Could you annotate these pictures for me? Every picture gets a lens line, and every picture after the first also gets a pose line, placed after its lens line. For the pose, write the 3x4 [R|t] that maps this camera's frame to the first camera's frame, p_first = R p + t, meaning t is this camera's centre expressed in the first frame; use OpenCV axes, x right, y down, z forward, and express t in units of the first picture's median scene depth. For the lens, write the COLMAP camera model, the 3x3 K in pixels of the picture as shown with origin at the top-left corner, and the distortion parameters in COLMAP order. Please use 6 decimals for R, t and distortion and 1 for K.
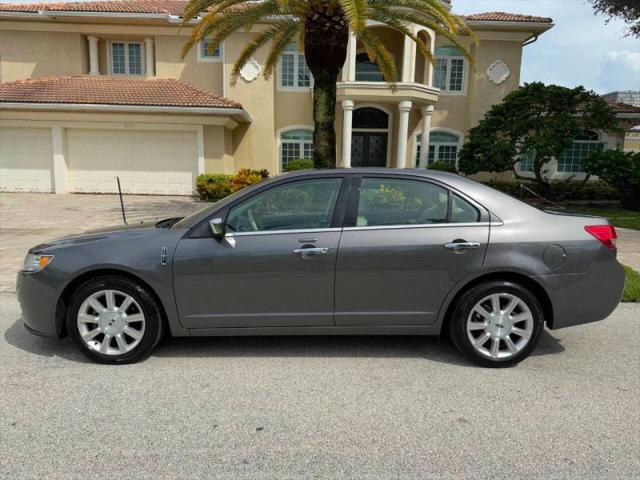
lens RADIAL K [[449.5, 0, 319.6], [0, 449.5, 242.7], [0, 0, 1]] dist [0.043791, -0.058904]
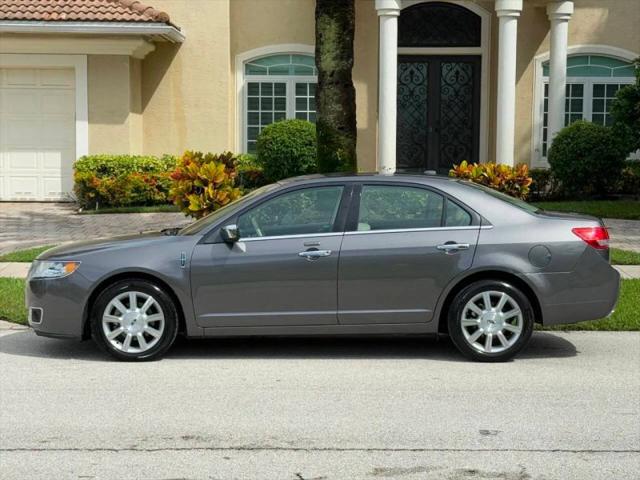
lens RADIAL K [[1363.7, 0, 320.0], [0, 1363.7, 240.0], [0, 0, 1]] dist [0.077453, 0.317533]
pose [[0.999823, -0.013950, -0.012646, 0.006743], [0.013038, 0.997497, -0.069491, 0.041211], [0.013583, 0.069314, 0.997502, -0.442189]]
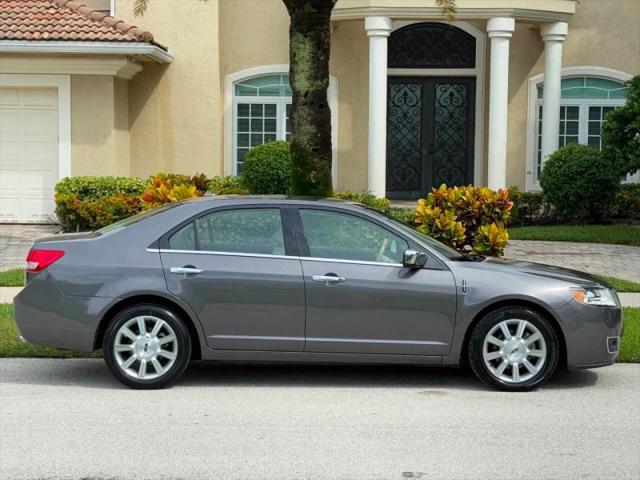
lens RADIAL K [[1363.7, 0, 320.0], [0, 1363.7, 240.0], [0, 0, 1]] dist [0.077453, 0.317533]
pose [[0.999565, -0.009646, -0.027867, 0.043125], [0.007225, 0.996295, -0.085697, 0.037352], [0.028590, 0.085458, 0.995931, -0.411647]]
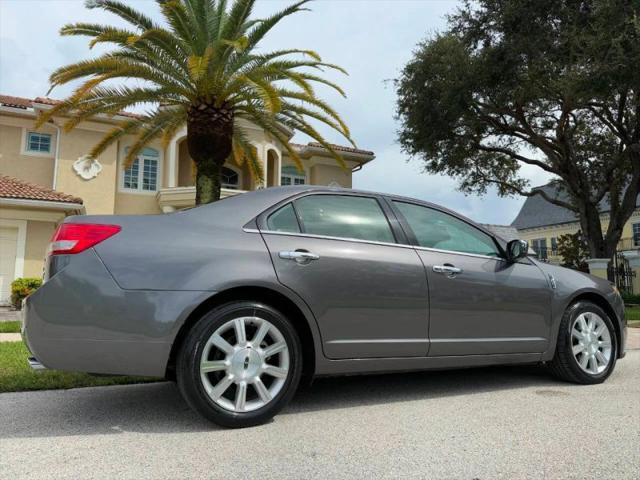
lens RADIAL K [[453.9, 0, 319.4], [0, 453.9, 238.4], [0, 0, 1]] dist [0.003206, -0.008540]
pose [[0.919119, 0.034409, 0.392473, -0.089799], [0.076300, 0.961772, -0.263006, 0.033824], [-0.386520, 0.271679, 0.881358, 0.060784]]
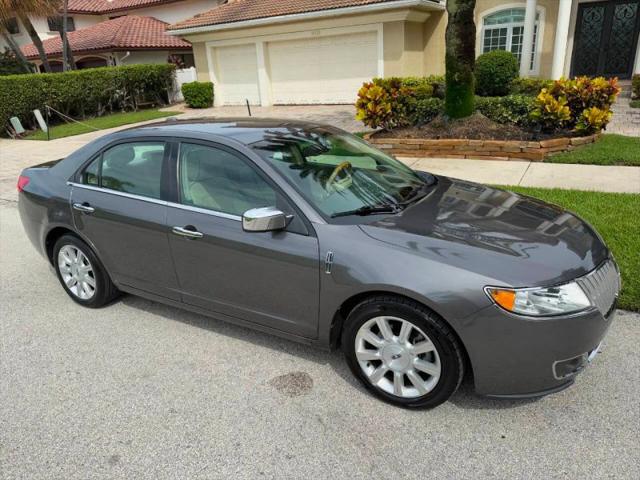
lens RADIAL K [[454.7, 0, 318.8], [0, 454.7, 240.4], [0, 0, 1]] dist [0.003551, -0.010679]
pose [[0.847448, 0.119880, -0.517166, 0.163471], [-0.002892, 0.975198, 0.221314, -0.033753], [0.530870, -0.186056, 0.826777, 0.086373]]
